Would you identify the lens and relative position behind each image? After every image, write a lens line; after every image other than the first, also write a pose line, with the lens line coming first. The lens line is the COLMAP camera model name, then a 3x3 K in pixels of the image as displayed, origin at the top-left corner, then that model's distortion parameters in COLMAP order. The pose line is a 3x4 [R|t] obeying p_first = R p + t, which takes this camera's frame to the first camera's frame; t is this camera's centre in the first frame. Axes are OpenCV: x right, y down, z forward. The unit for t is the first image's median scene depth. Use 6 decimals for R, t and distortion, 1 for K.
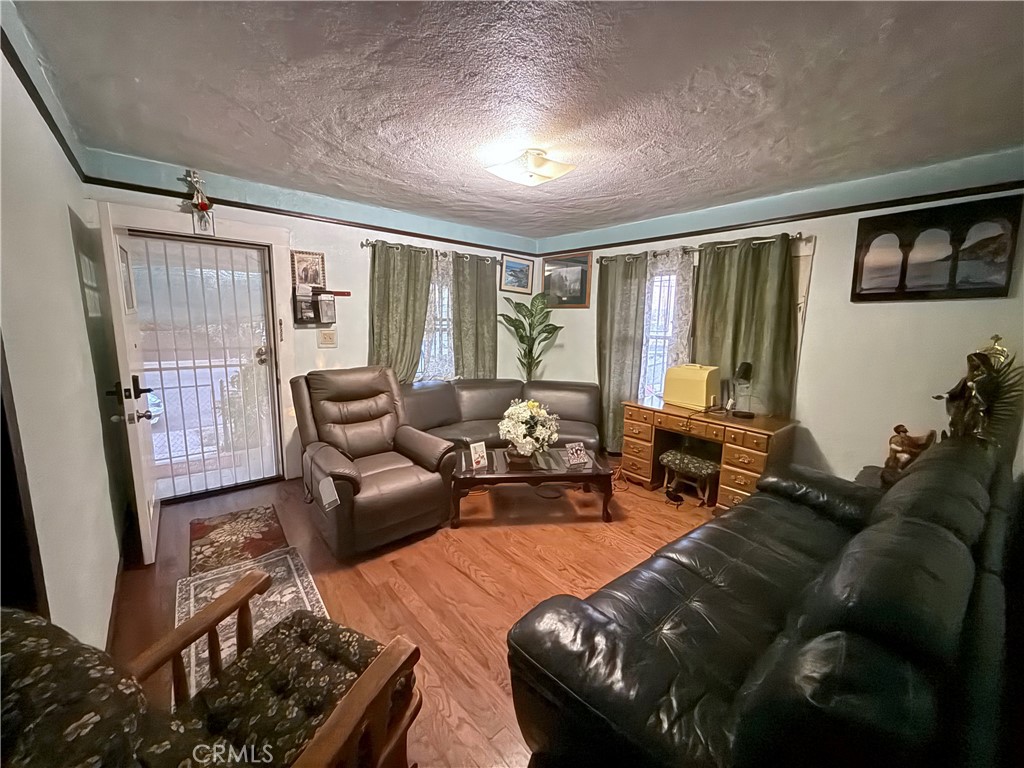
lens RADIAL K [[412.5, 0, 510.3], [0, 412.5, 382.1], [0, 0, 1]] dist [-0.000319, 0.000145]
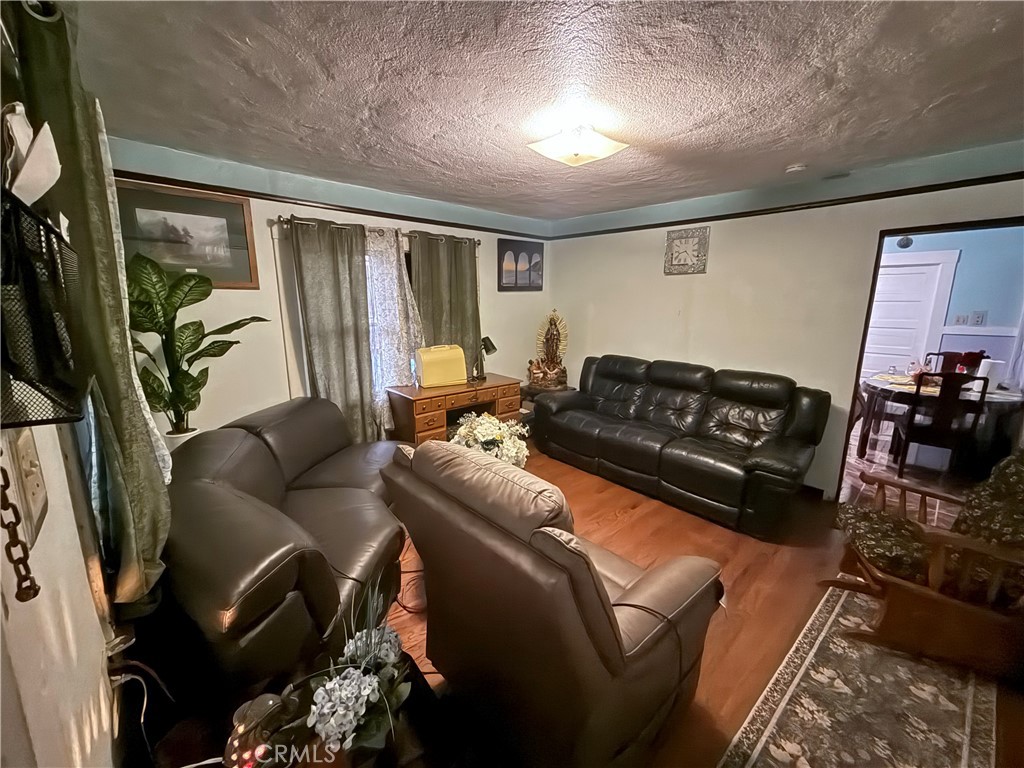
lens RADIAL K [[412.5, 0, 509.6], [0, 412.5, 384.2], [0, 0, 1]] dist [-0.000319, 0.000145]
pose [[-0.058543, -0.217286, 0.974351, -0.816004], [0.147950, 0.963358, 0.223724, -0.204617], [-0.987261, 0.157252, -0.024250, 1.081266]]
